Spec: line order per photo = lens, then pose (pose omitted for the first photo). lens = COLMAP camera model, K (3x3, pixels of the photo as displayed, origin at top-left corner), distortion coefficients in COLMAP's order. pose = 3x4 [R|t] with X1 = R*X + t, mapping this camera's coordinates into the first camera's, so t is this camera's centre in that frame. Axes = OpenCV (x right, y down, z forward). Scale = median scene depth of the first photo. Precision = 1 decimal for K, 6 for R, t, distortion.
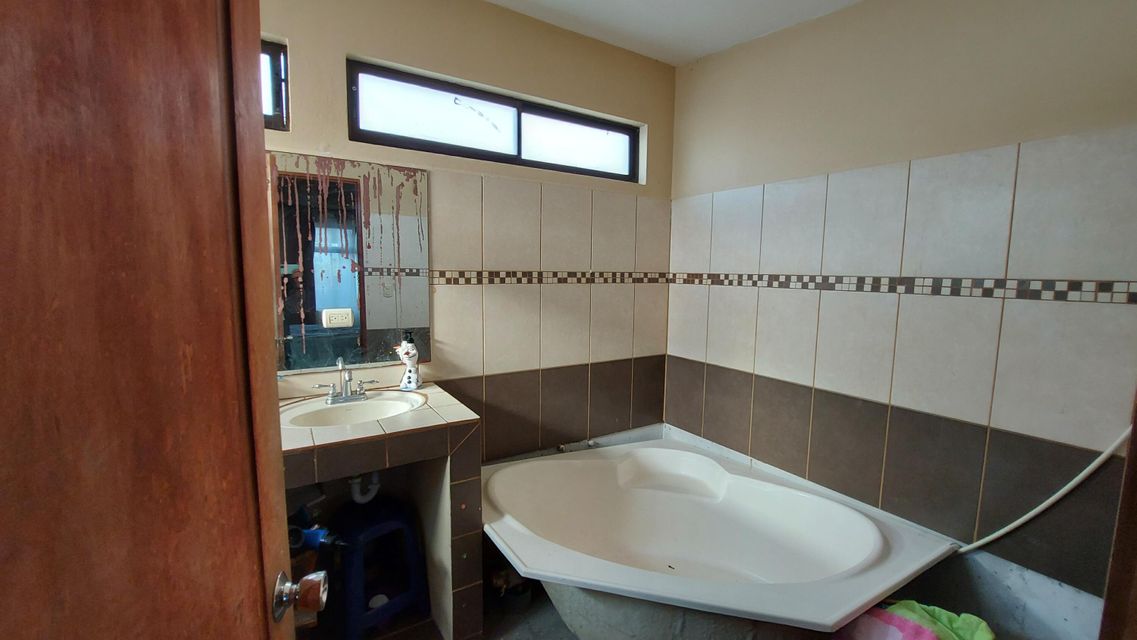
lens RADIAL K [[452.5, 0, 563.7], [0, 452.5, 319.9], [0, 0, 1]] dist [-0.018351, 0.000130]
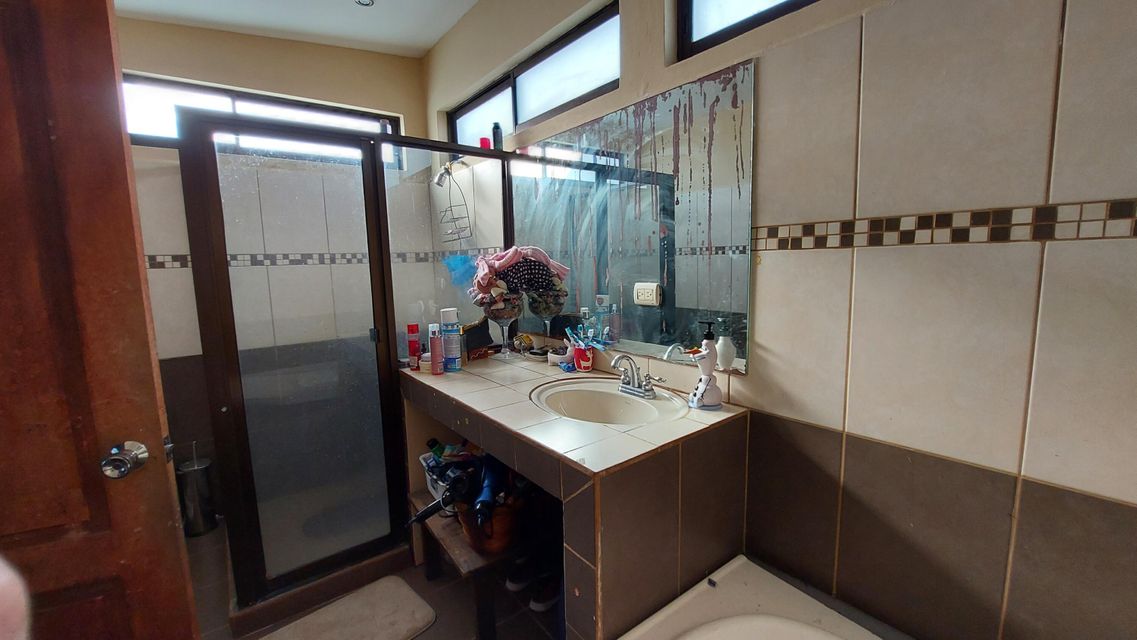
lens RADIAL K [[452.5, 0, 565.0], [0, 452.5, 317.6], [0, 0, 1]] dist [-0.018351, 0.000130]
pose [[0.100756, 0.115131, -0.988227, 0.284515], [-0.071265, 0.991566, 0.108254, -0.035829], [0.992356, 0.059519, 0.108111, 0.674305]]
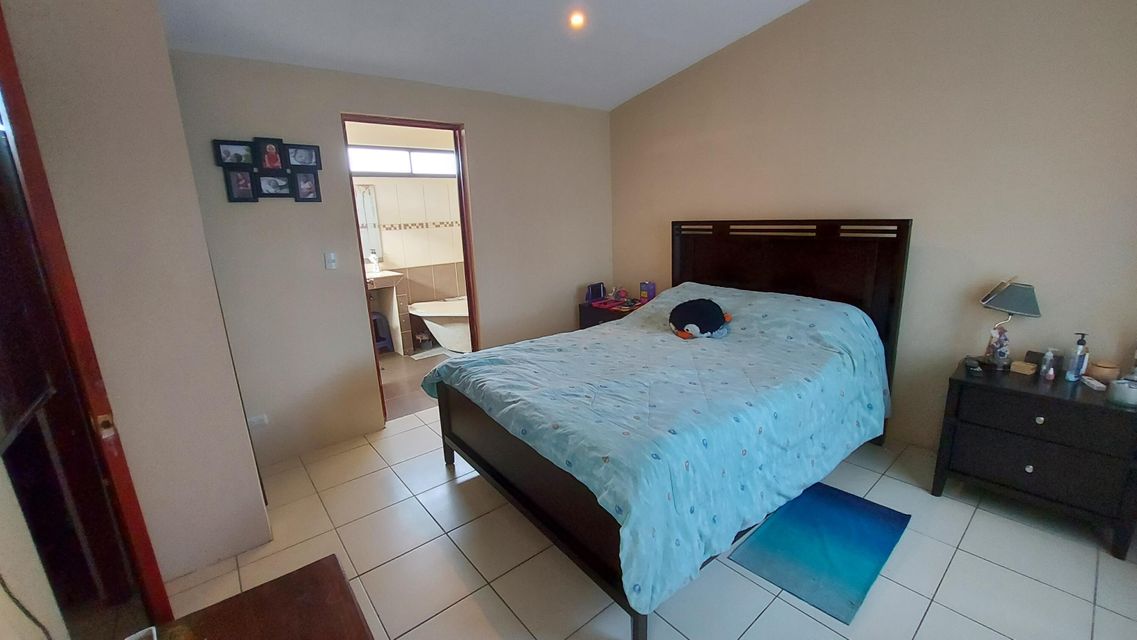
lens RADIAL K [[452.5, 0, 569.0], [0, 452.5, 321.4], [0, 0, 1]] dist [-0.018351, 0.000130]
pose [[0.988818, -0.081133, 0.125124, 0.383536], [0.065295, 0.989896, 0.125866, 0.170769], [-0.134071, -0.116289, 0.984125, -1.634557]]
